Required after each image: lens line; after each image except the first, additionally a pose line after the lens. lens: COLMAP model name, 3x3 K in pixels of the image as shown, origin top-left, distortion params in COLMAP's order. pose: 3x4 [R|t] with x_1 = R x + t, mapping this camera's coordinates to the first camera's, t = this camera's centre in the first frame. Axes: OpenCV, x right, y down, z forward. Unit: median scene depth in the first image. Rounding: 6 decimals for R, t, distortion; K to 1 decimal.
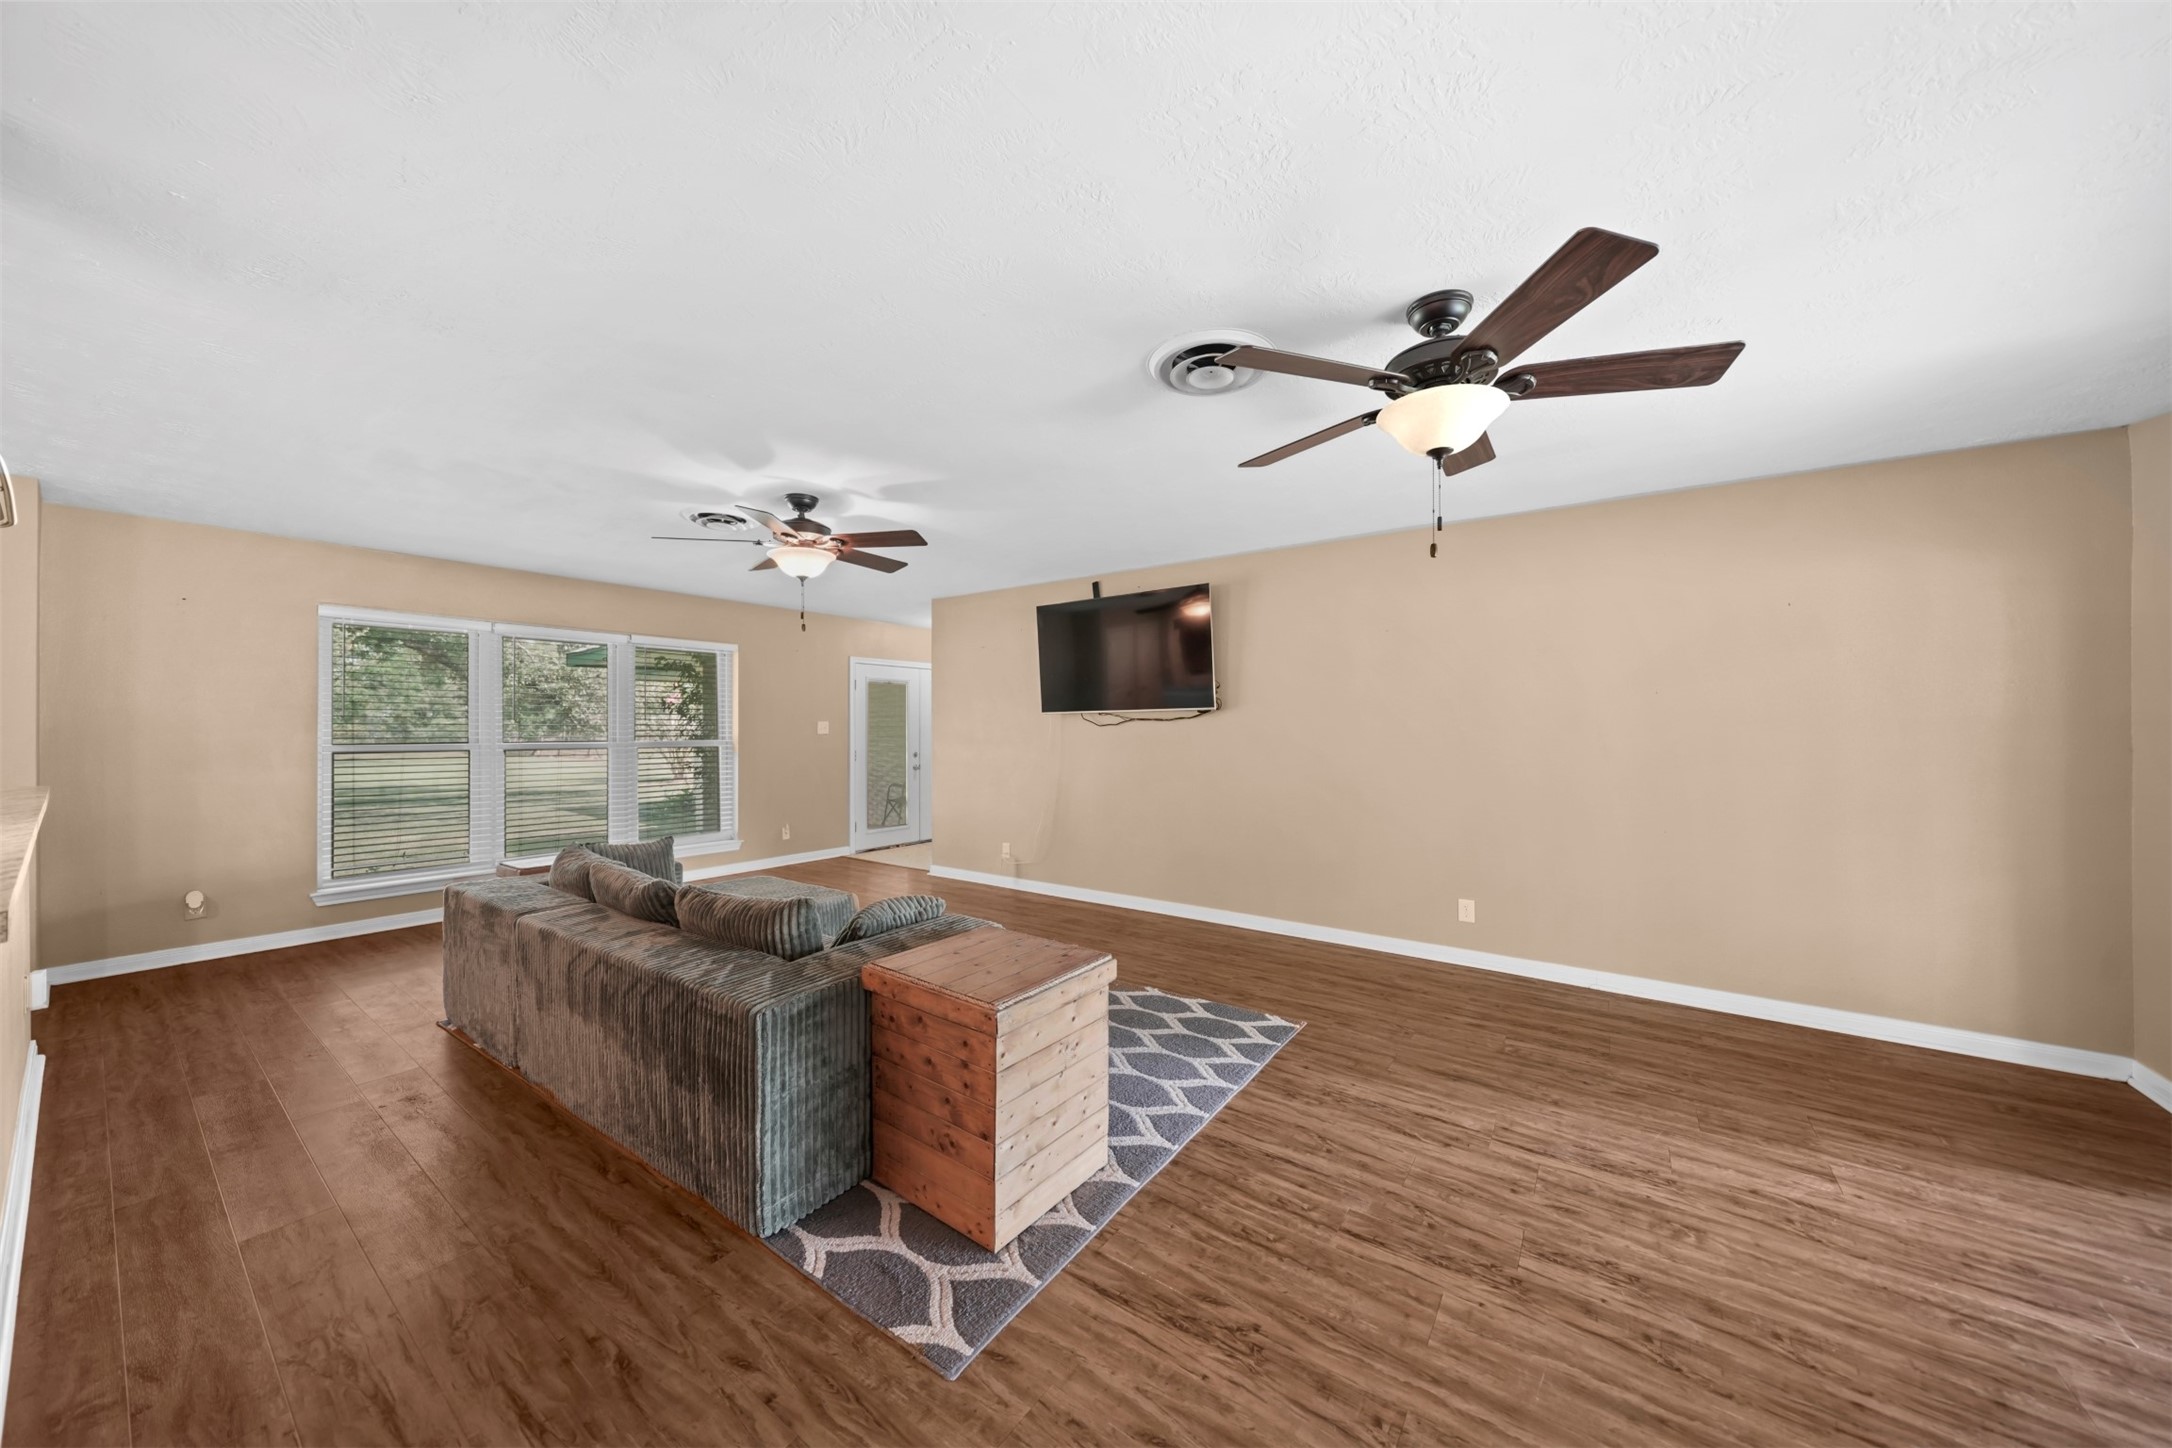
lens RADIAL K [[741.5, 0, 1078.4], [0, 741.5, 715.7], [0, 0, 1]] dist [-0.002611, 0.000211]
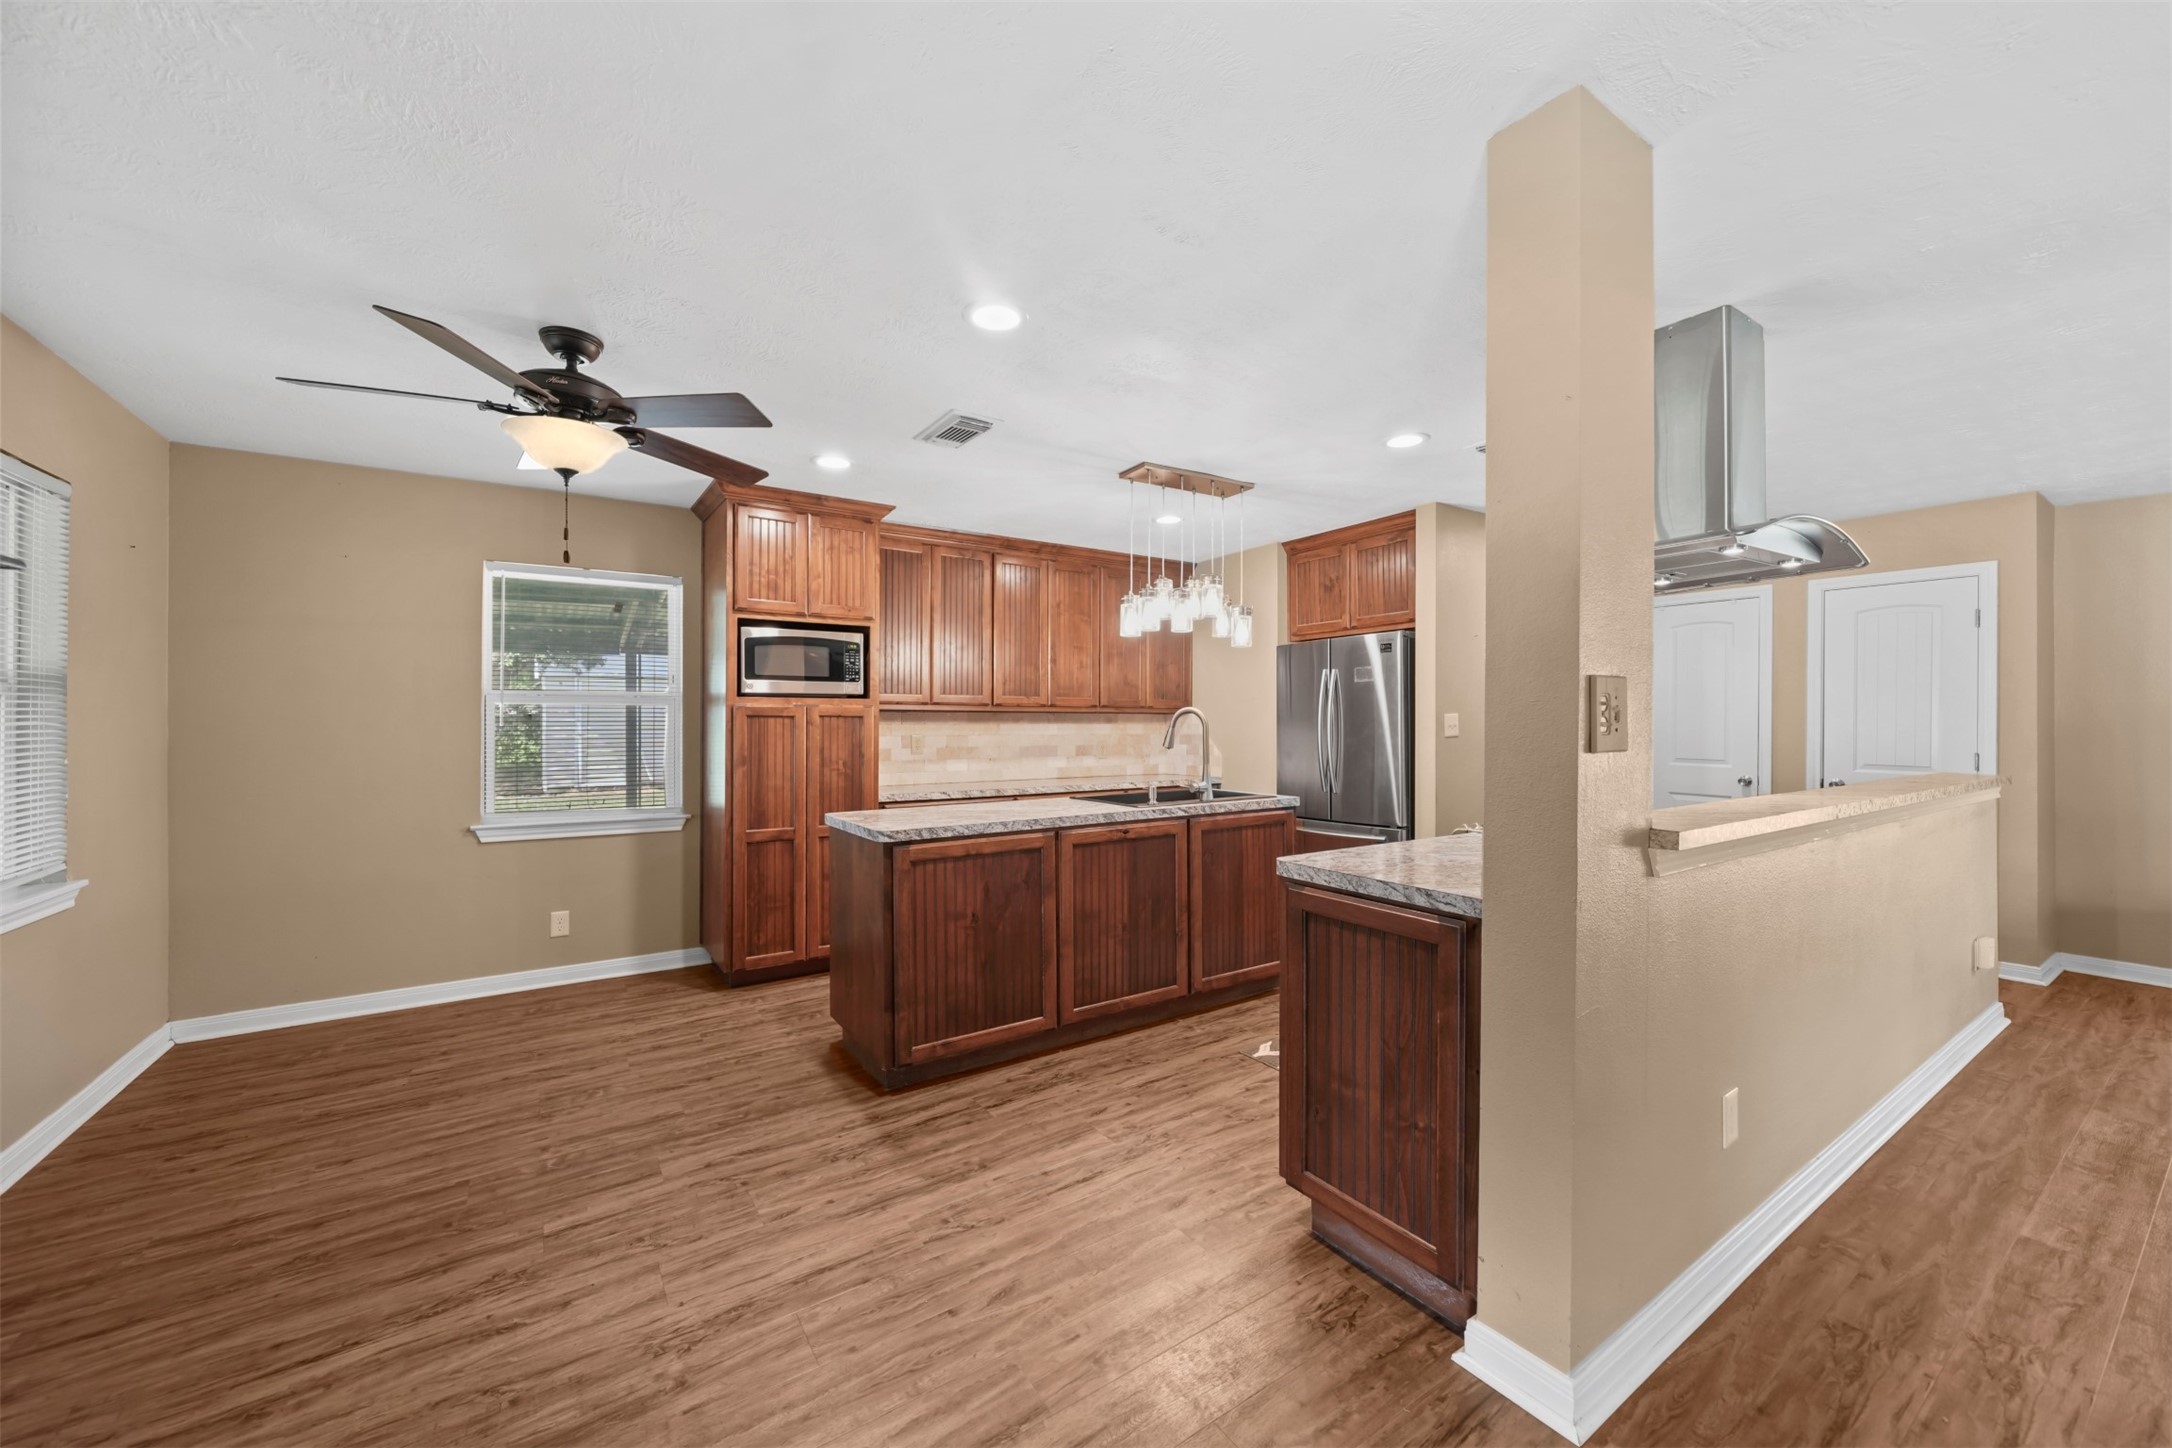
lens RADIAL K [[821.7, 0, 1081.6], [0, 821.7, 718.4], [0, 0, 1]] dist [0.000458, -0.000407]
pose [[-0.350175, -0.005370, -0.936669, 0.214181], [0.012261, 0.999872, -0.010316, 0.002999], [0.936604, -0.015097, -0.350064, 0.119138]]
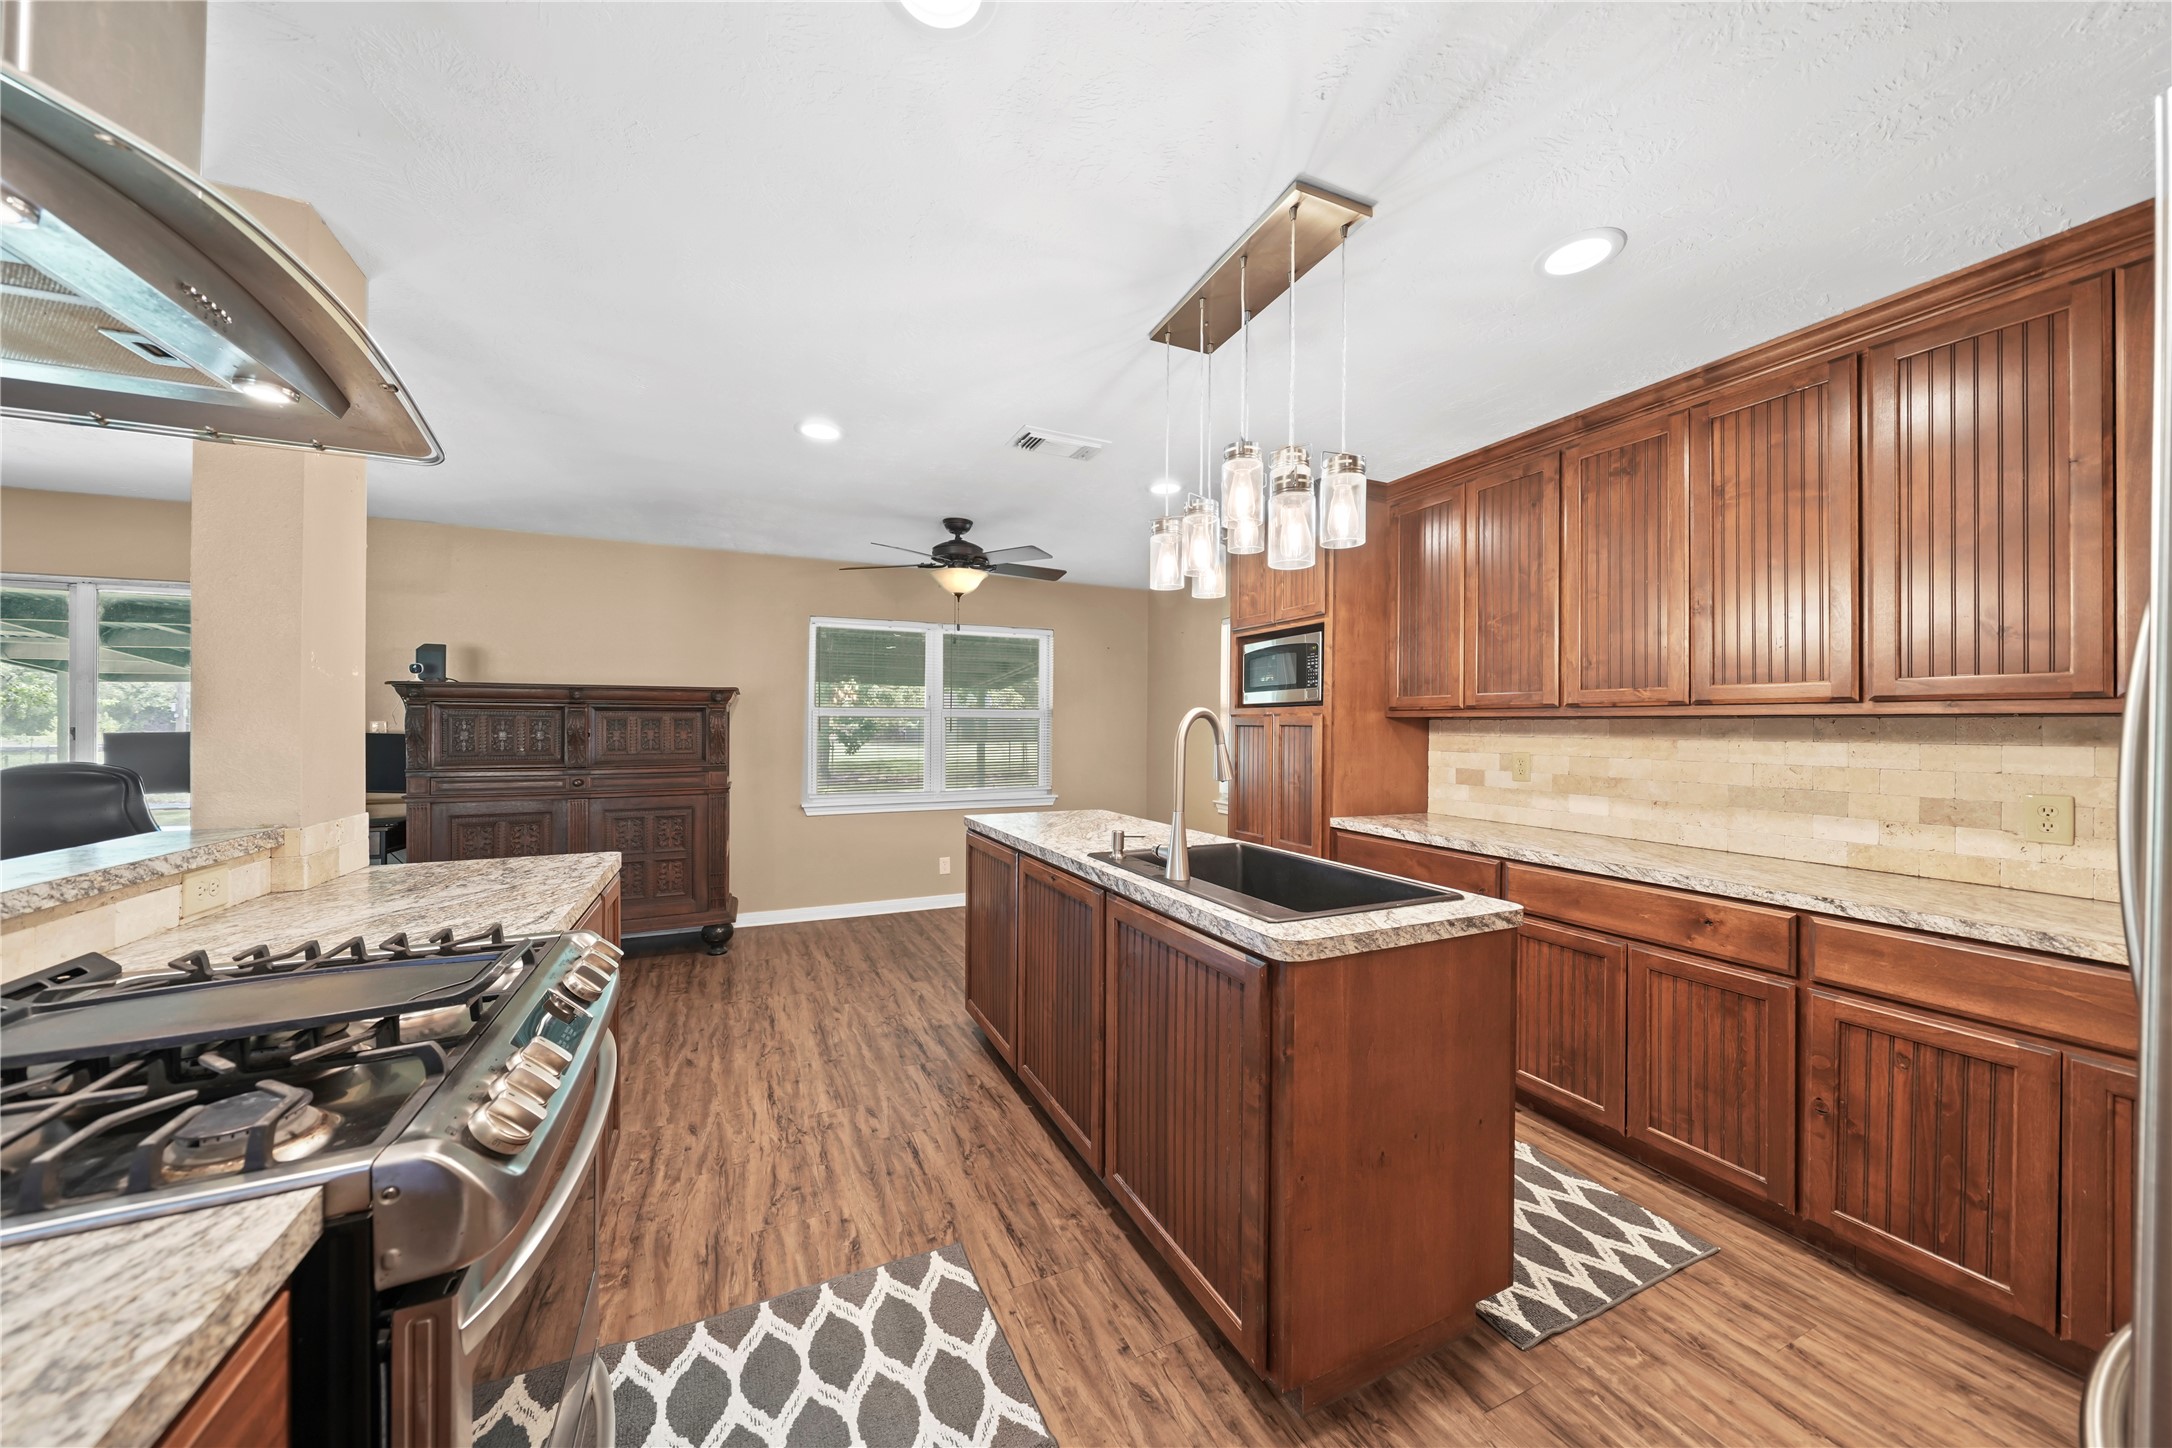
lens RADIAL K [[741.5, 0, 1084.7], [0, 741.5, 721.6], [0, 0, 1]] dist [-0.002611, 0.000211]
pose [[-0.870769, -0.002827, 0.491684, -1.222389], [-0.013620, 0.999738, -0.018373, -0.001087], [-0.491504, -0.022695, -0.870580, 0.424096]]
